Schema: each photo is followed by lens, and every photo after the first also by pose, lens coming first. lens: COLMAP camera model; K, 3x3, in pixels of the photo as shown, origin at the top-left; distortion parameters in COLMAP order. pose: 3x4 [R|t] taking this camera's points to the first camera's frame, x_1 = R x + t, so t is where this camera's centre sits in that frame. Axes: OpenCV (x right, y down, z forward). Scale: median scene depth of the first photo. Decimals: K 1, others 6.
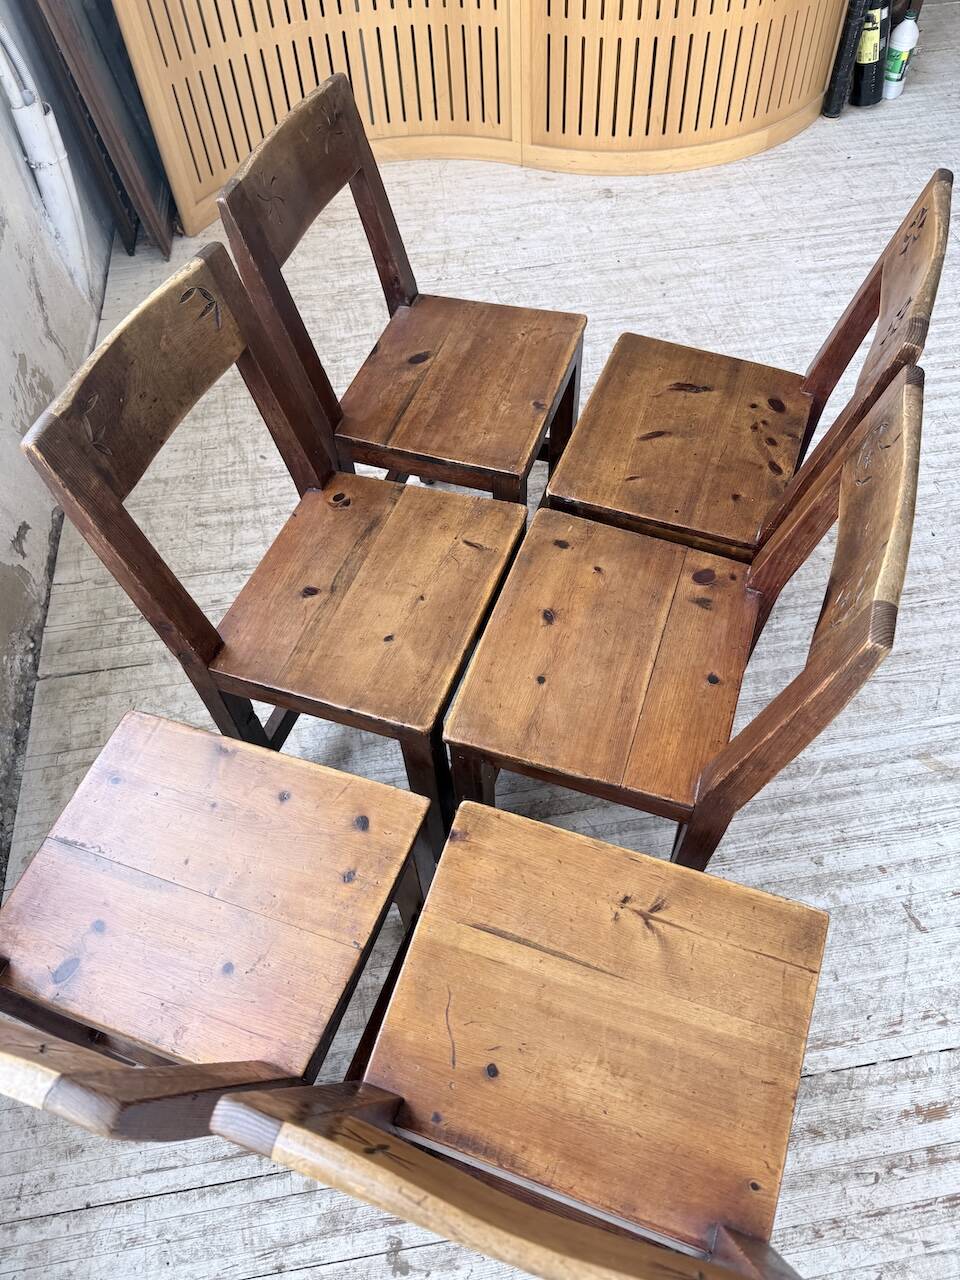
lens RADIAL K [[914.6, 0, 477.3], [0, 914.6, 640.8], [0, 0, 1]] dist [-0.011525, 0.000199]
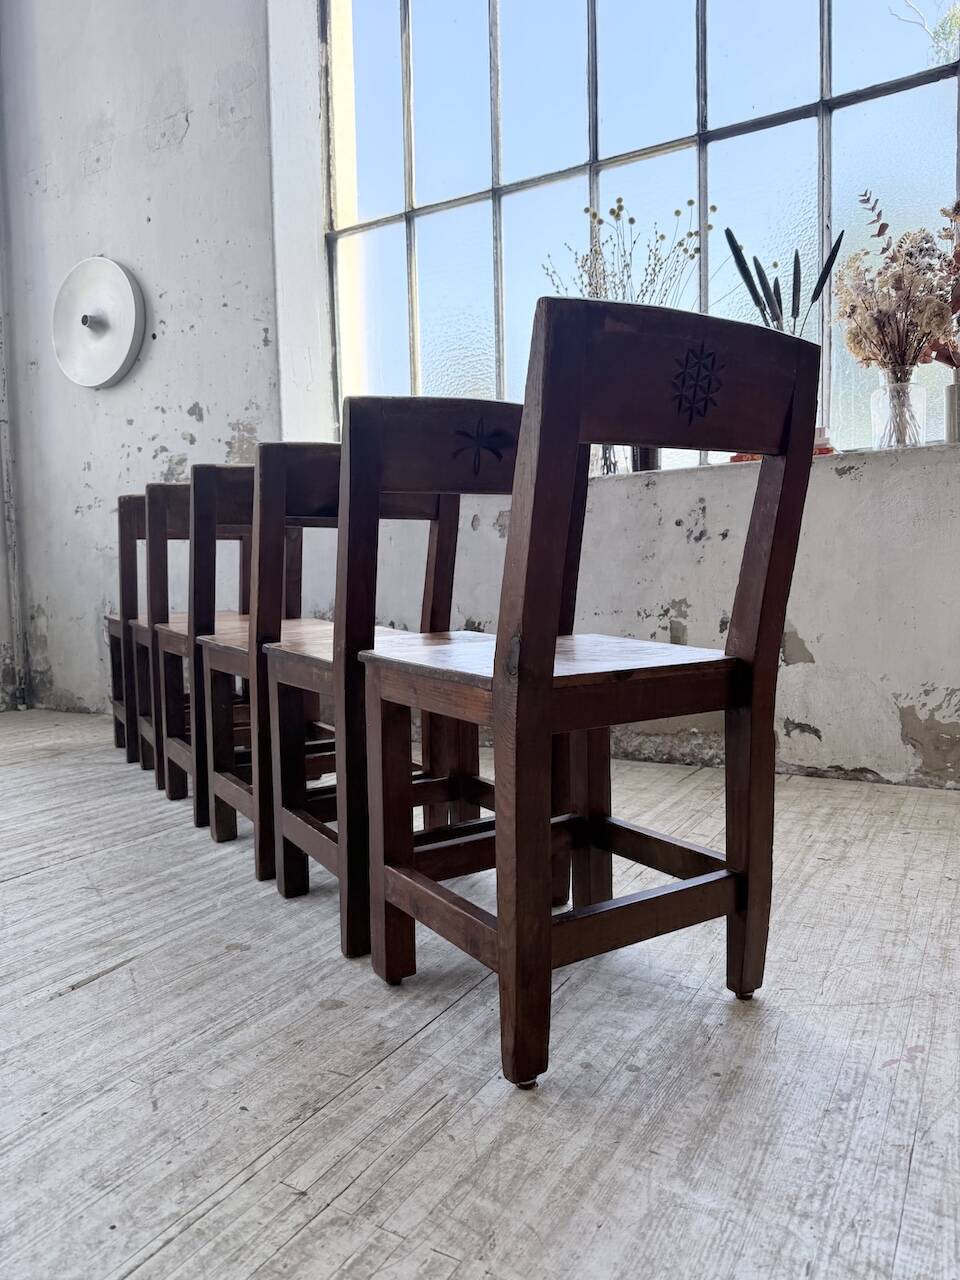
lens RADIAL K [[892.4, 0, 480.0], [0, 892.4, 640.0], [0, 0, 1]] dist [0.138475, -0.321315]
pose [[-0.623682, 0.110226, -0.773867, 0.991231], [-0.599799, 0.567371, 0.564209, -0.801916], [0.501260, 0.816052, -0.287746, 1.269663]]
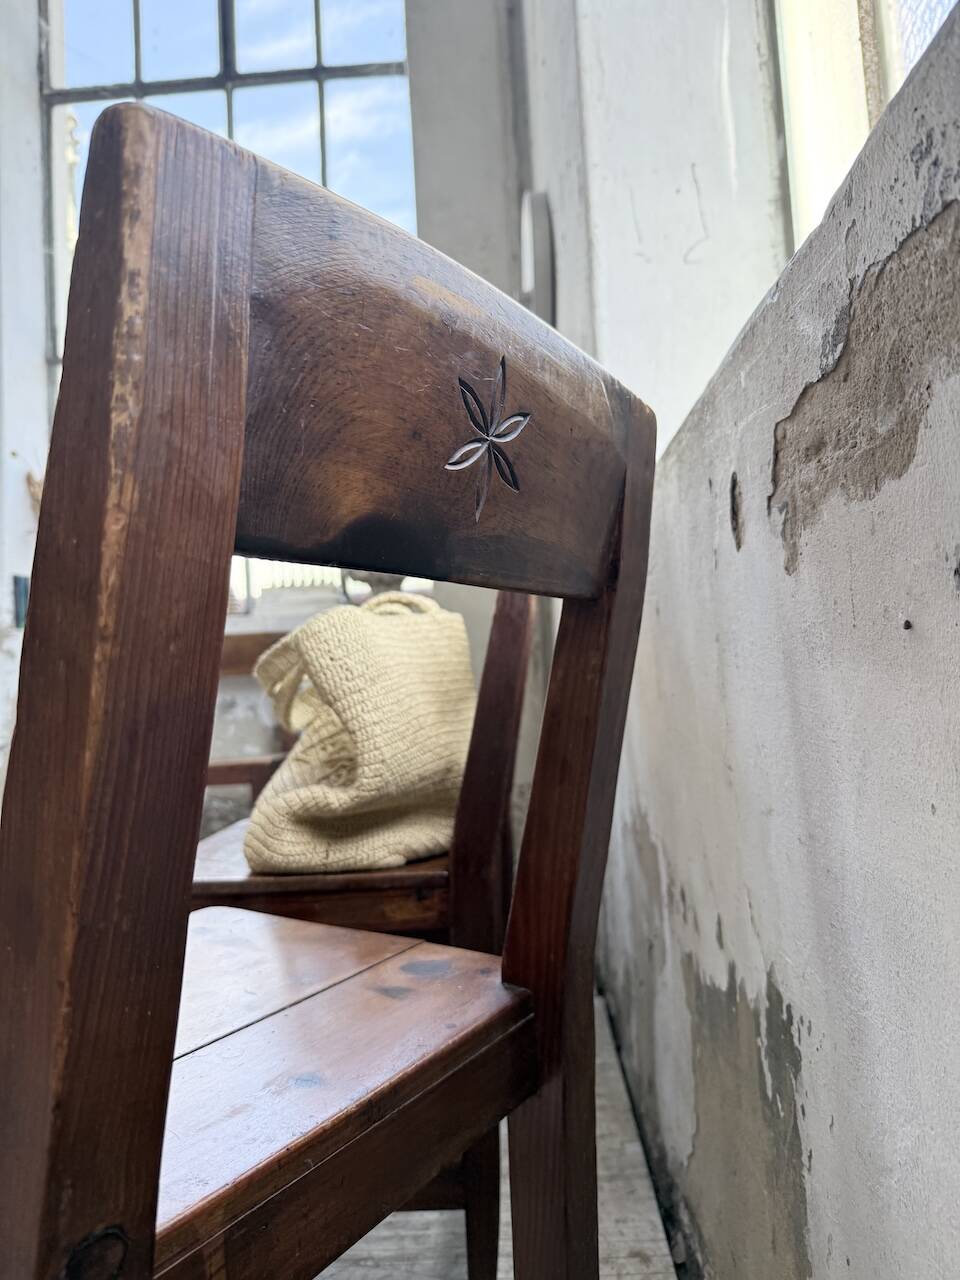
lens RADIAL K [[898.3, 0, 480.0], [0, 898.3, 640.0], [0, 0, 1]] dist [0.076628, -0.091483]
pose [[-0.976745, 0.106730, 0.185951, -0.483396], [0.211534, 0.621151, 0.754602, -0.144867], [-0.034965, 0.776389, -0.629284, 0.806875]]
